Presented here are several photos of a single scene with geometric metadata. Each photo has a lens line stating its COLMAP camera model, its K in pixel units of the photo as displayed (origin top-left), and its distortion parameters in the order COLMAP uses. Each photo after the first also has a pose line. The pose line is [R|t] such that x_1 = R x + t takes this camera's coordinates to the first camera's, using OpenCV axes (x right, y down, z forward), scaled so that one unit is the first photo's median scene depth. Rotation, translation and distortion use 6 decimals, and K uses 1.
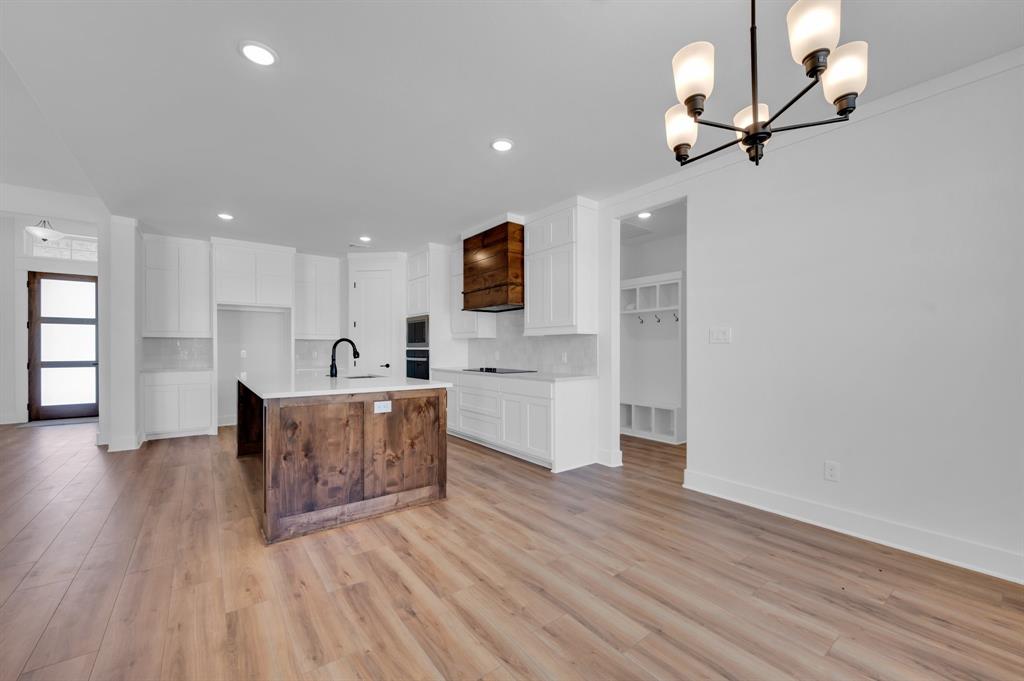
lens RADIAL K [[412.5, 0, 514.9], [0, 412.5, 349.4], [0, 0, 1]] dist [-0.000797, -0.000086]
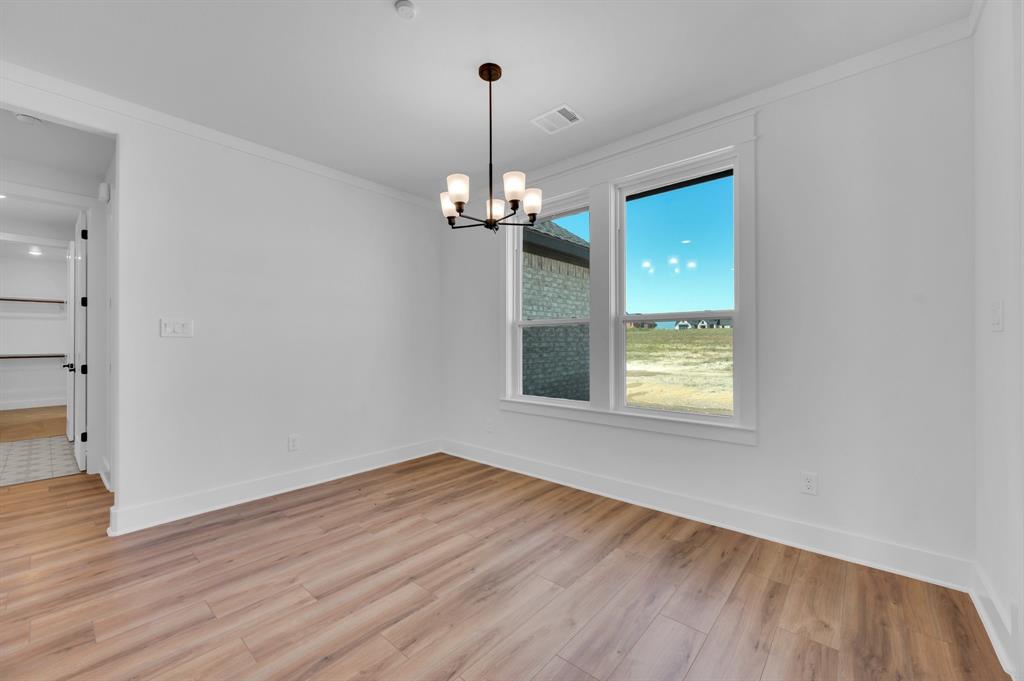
lens RADIAL K [[403.8, 0, 512.0], [0, 403.8, 340.5], [0, 0, 1]] dist [0.001618, 0.000209]
pose [[-0.196966, 0.003866, 0.980403, -0.312185], [0.002773, 0.999990, -0.003386, -0.002407], [-0.980406, 0.002052, -0.196975, 0.339644]]
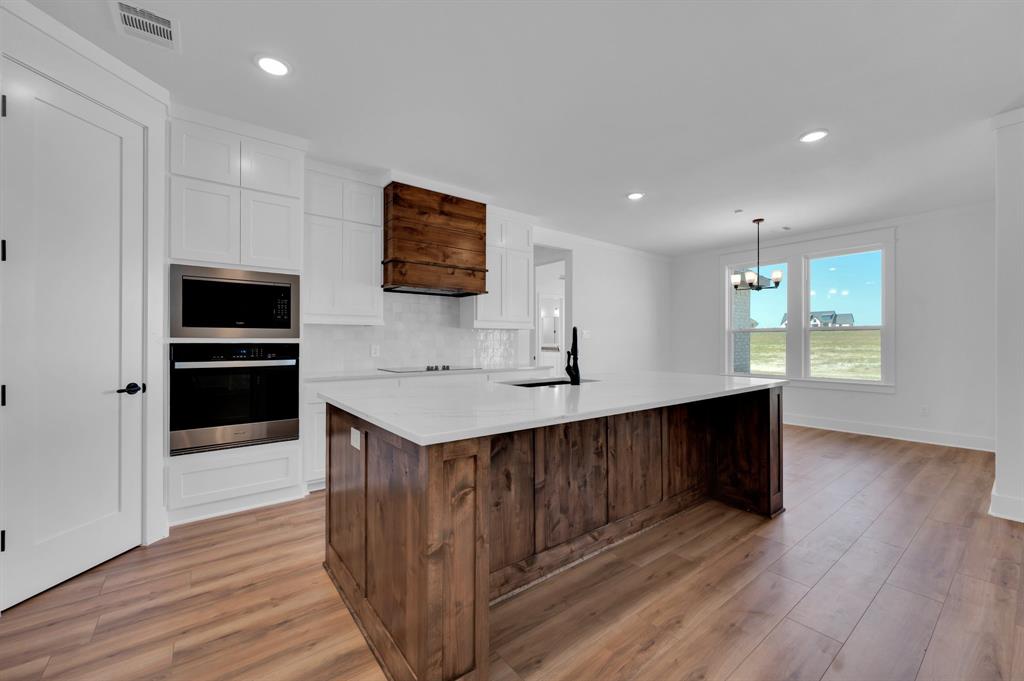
lens RADIAL K [[411.8, 0, 512.0], [0, 411.8, 340.5], [0, 0, 1]] dist [-0.000550, -0.000202]
pose [[-0.009204, 0.001780, 0.999956, -0.922334], [-0.001838, 0.999997, -0.001797, -0.002344], [-0.999956, -0.001855, -0.009201, 0.931593]]
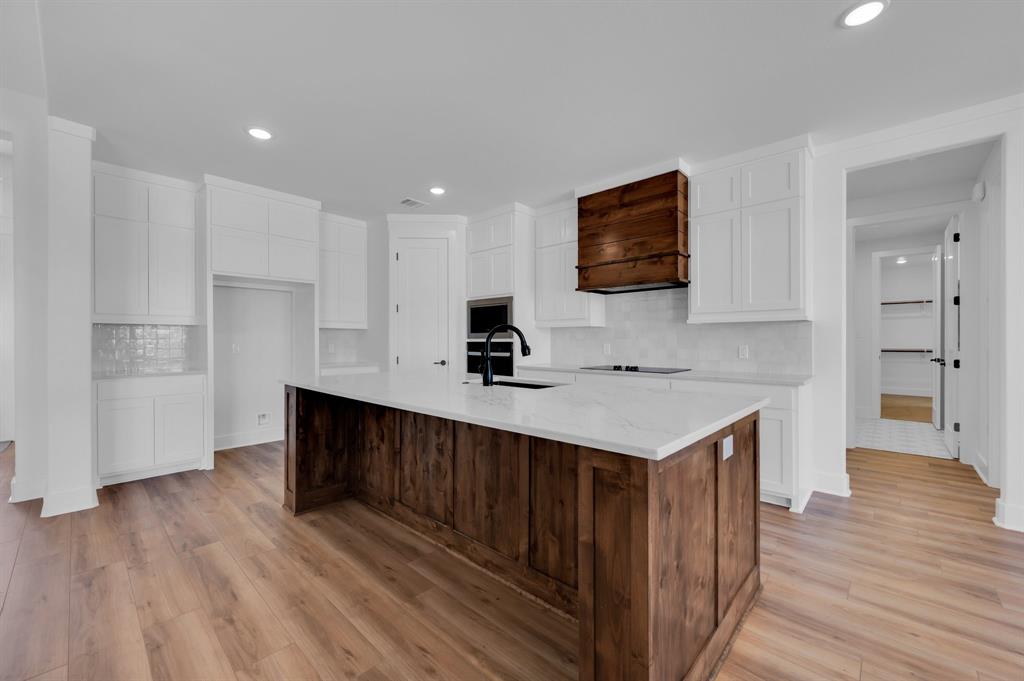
lens RADIAL K [[411.8, 0, 512.0], [0, 411.8, 340.5], [0, 0, 1]] dist [-0.000550, -0.000202]
pose [[0.986329, -0.002416, 0.164769, -0.426087], [0.002220, 0.999997, 0.001379, -0.003223], [-0.164772, -0.000994, 0.986331, 0.309923]]
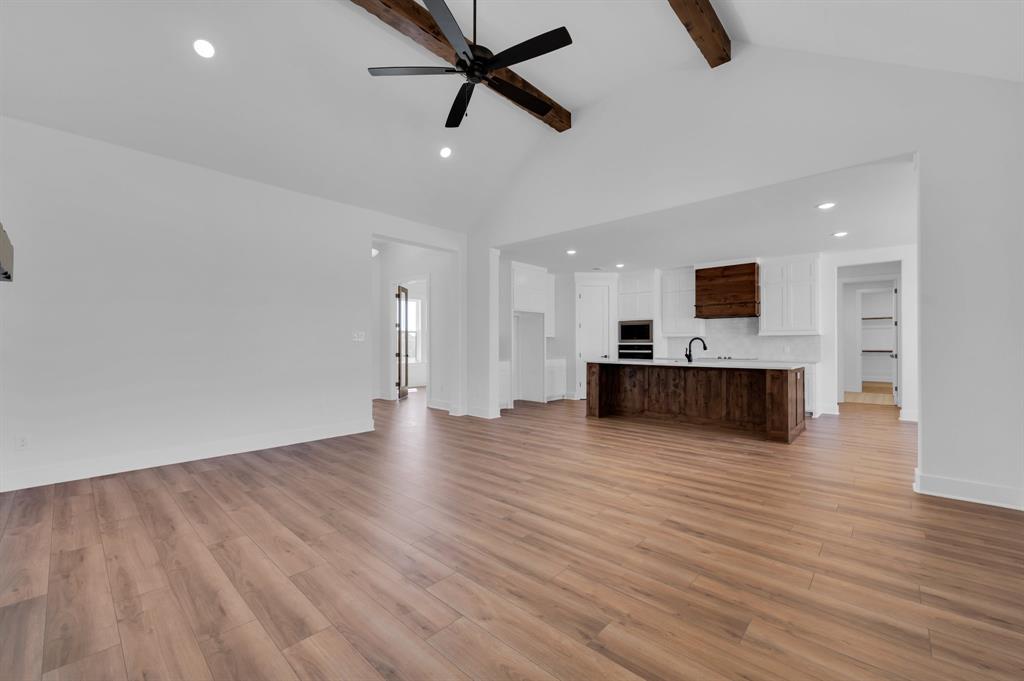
lens RADIAL K [[409.0, 0, 498.2], [0, 409.0, 343.7], [0, 0, 1]] dist [-0.000937, -0.000289]
pose [[0.990120, -0.001594, 0.140216, -1.169113], [0.001619, 0.999999, -0.000061, -0.004039], [-0.140215, 0.000288, 0.990121, -0.381591]]
